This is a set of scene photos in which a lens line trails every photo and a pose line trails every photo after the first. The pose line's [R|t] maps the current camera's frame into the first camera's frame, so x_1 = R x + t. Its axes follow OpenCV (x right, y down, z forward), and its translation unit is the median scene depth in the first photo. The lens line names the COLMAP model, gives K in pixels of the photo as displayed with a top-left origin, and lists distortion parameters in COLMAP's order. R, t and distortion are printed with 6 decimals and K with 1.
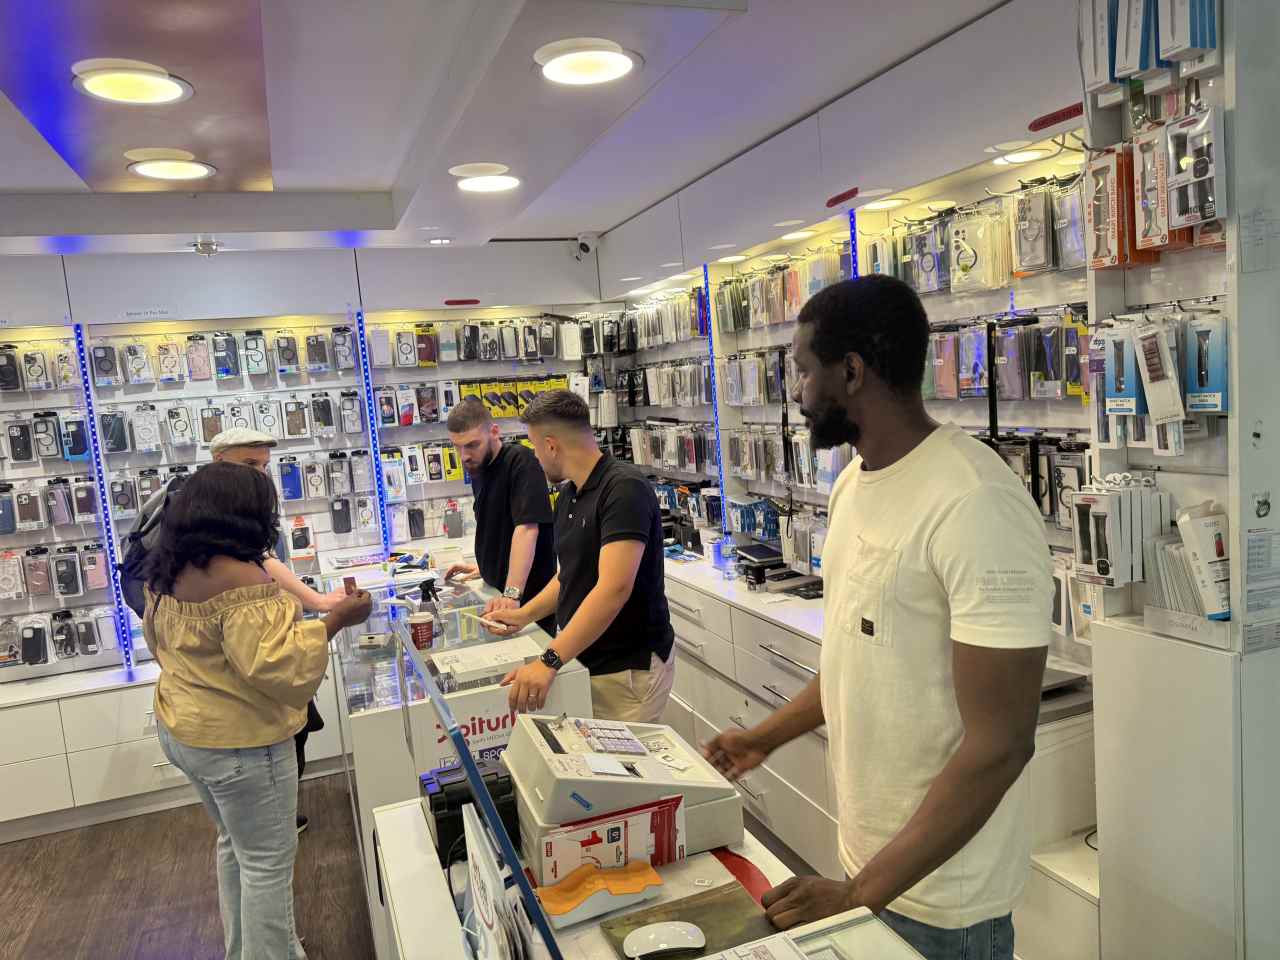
lens RADIAL K [[904.1, 0, 641.6], [0, 904.1, 487.7], [0, 0, 1]] dist [0.031755, -0.048569]
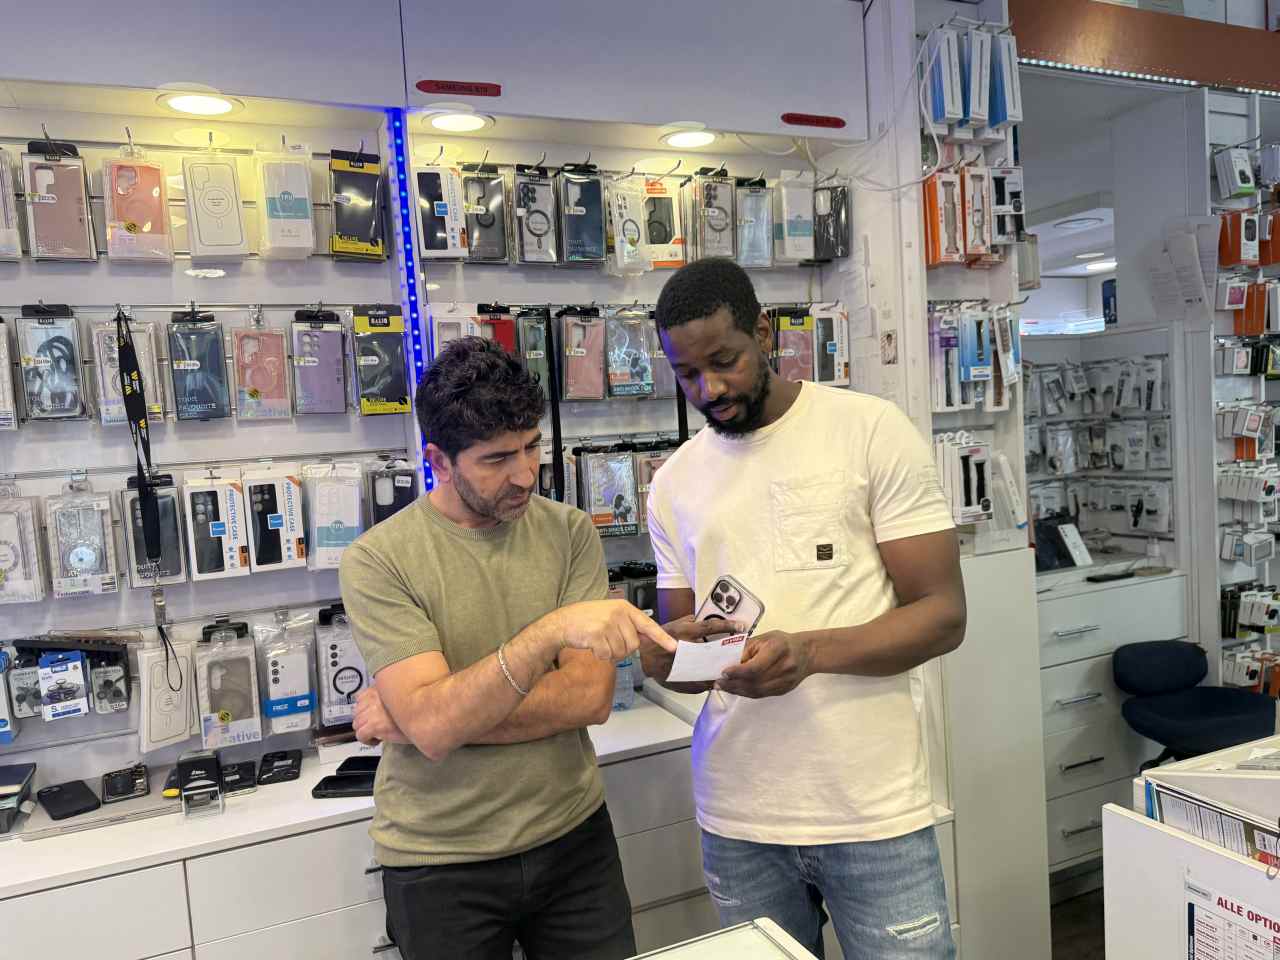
lens RADIAL K [[928.7, 0, 650.3], [0, 928.7, 495.0], [0, 0, 1]] dist [0.019211, -0.029056]
pose [[-0.047158, 0.009035, 0.998847, -0.350716], [0.180884, 0.983504, -0.000356, -0.002612], [-0.982373, 0.180658, -0.048014, 0.730640]]
